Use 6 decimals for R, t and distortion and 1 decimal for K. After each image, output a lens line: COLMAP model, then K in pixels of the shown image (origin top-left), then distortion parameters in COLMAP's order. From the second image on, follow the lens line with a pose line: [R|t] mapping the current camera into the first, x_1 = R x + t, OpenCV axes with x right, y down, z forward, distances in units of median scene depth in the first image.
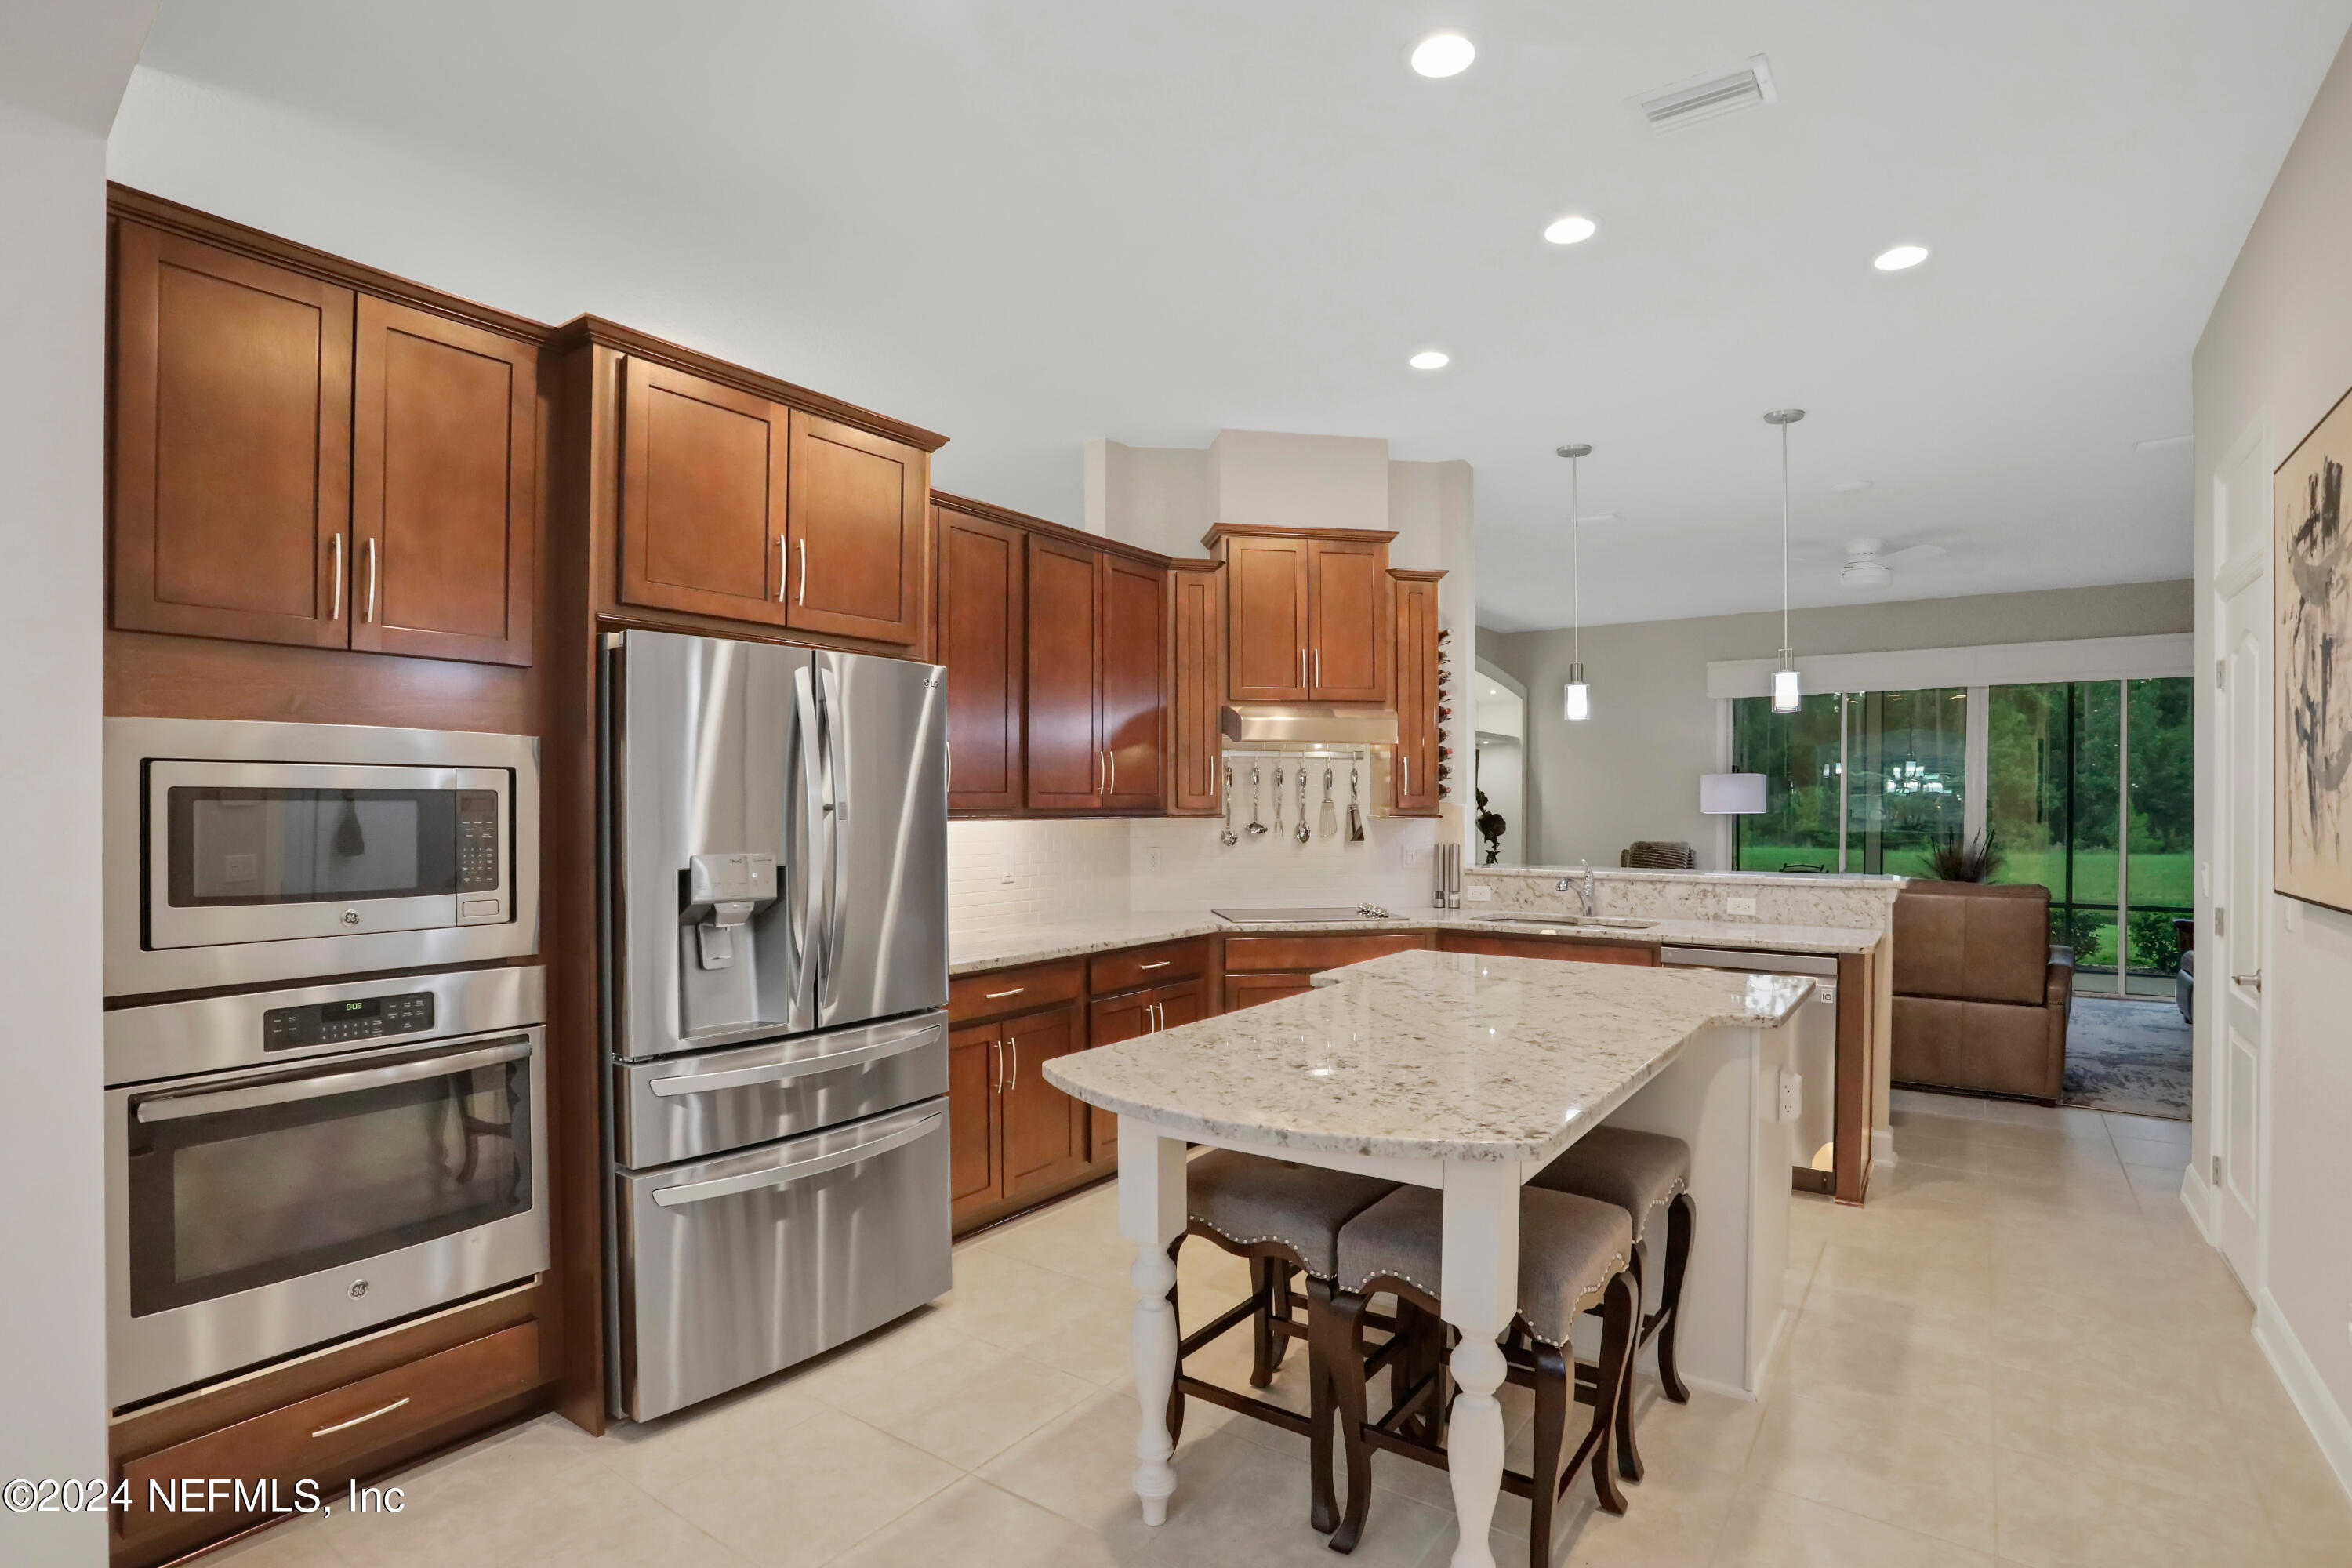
lens RADIAL K [[1183.9, 0, 1208.8], [0, 1183.9, 817.3], [0, 0, 1]] dist [-0.050159, 0.000669]
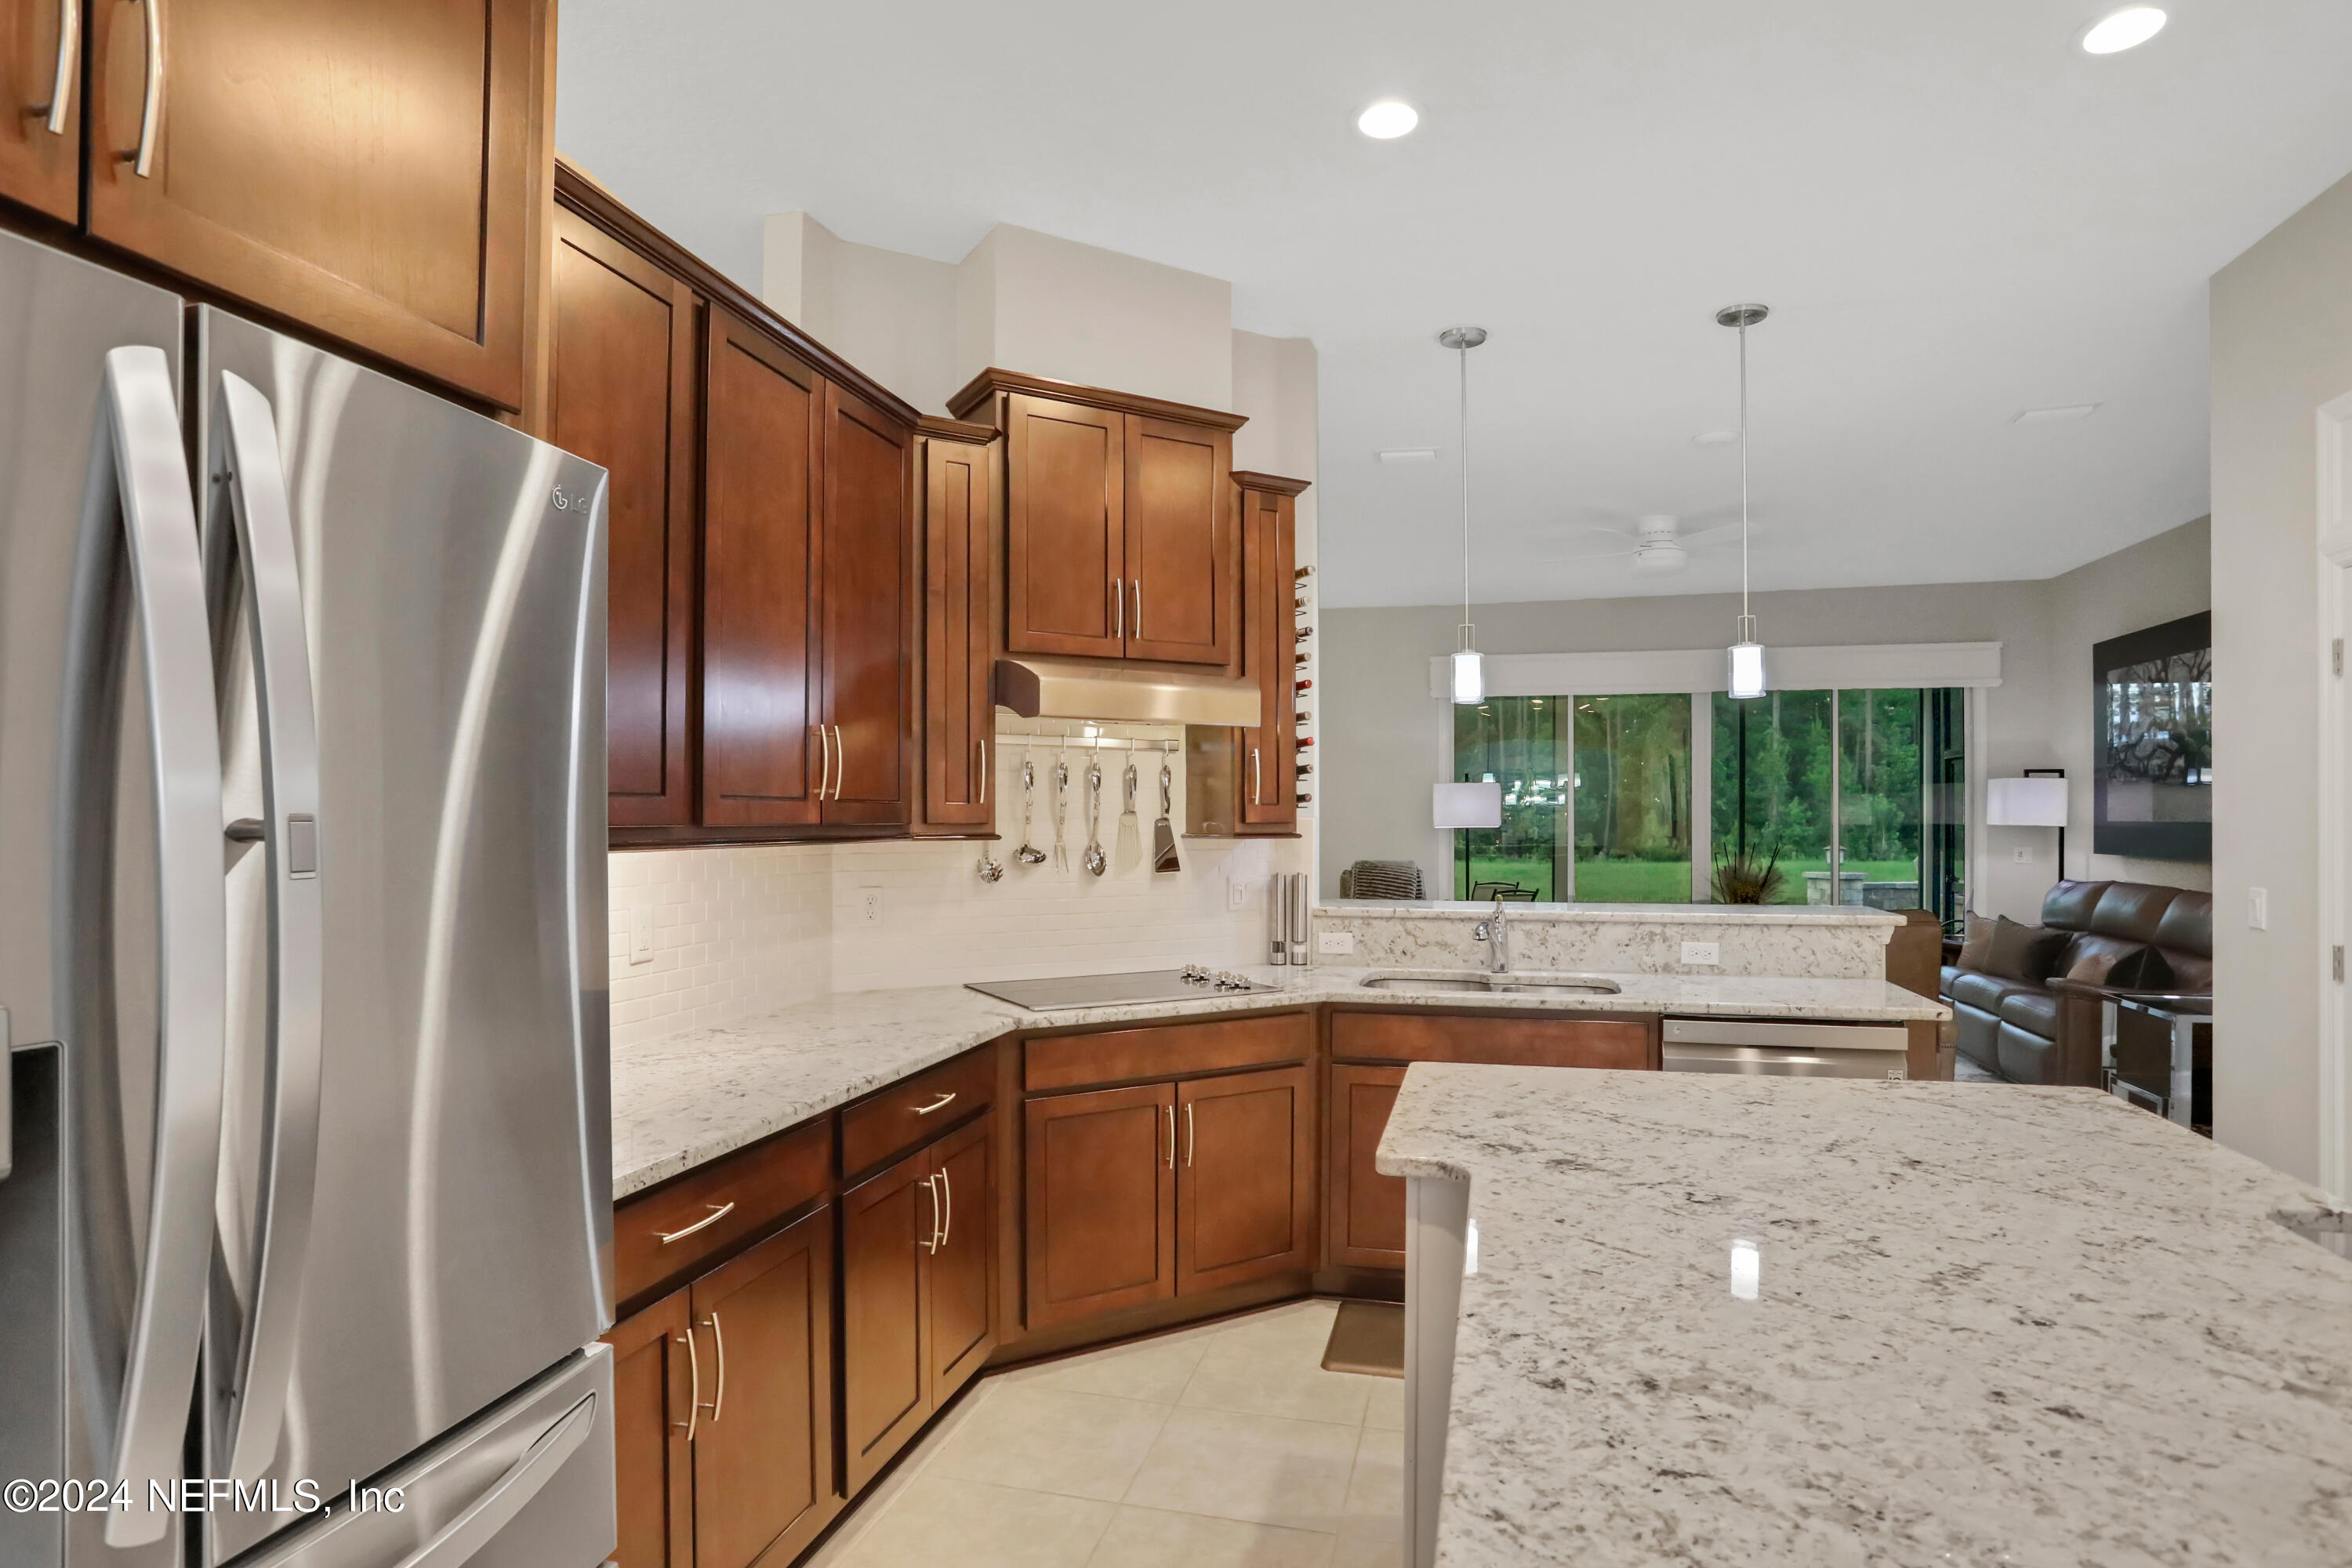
lens RADIAL K [[1252.5, 0, 1223.9], [0, 1252.5, 812.8], [0, 0, 1]] dist [-0.072286, 0.031503]
pose [[0.934400, 0.001380, 0.356224, -0.111265], [0.003624, 0.999904, -0.013381, -0.004545], [-0.356208, 0.013794, 0.934305, 0.346689]]
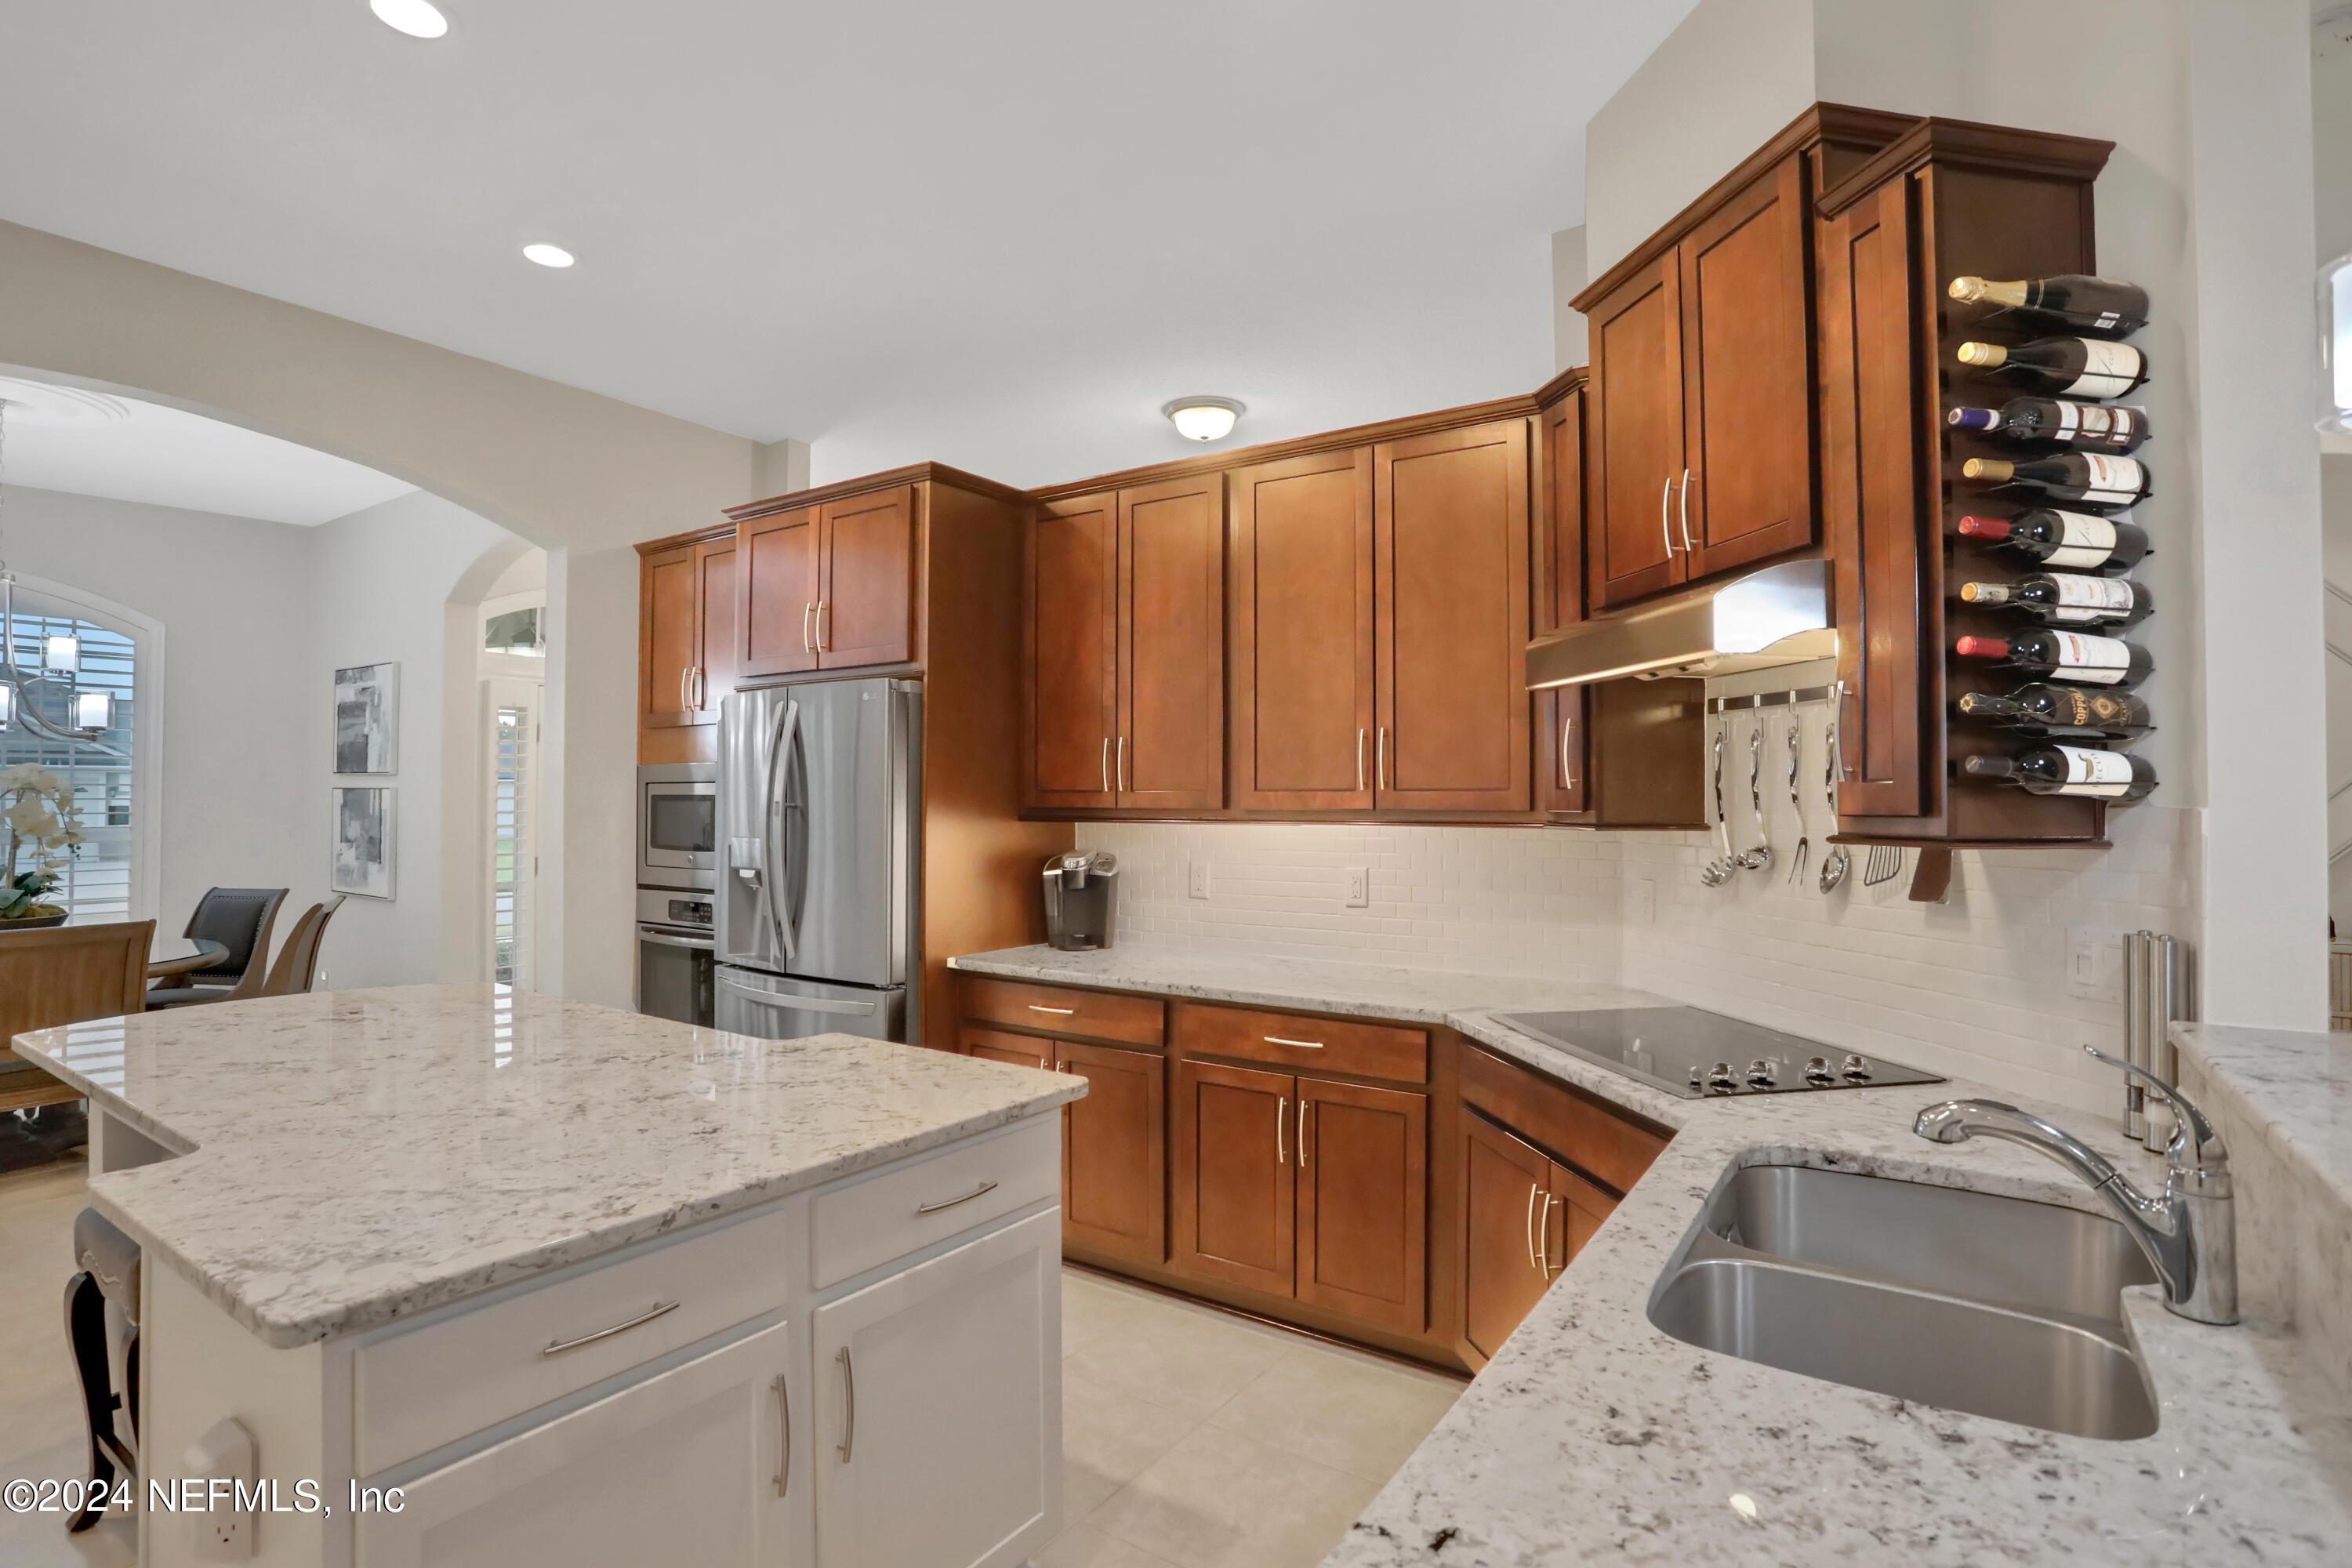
lens RADIAL K [[1149.9, 0, 1176.0], [0, 1149.9, 784.0], [0, 0, 1]] dist [-0.063219, 0.020696]
pose [[-0.017573, -0.011089, -0.999784, 0.529343], [-0.010336, 0.999887, -0.010909, -0.013463], [0.999792, 0.010142, -0.017686, 0.819061]]
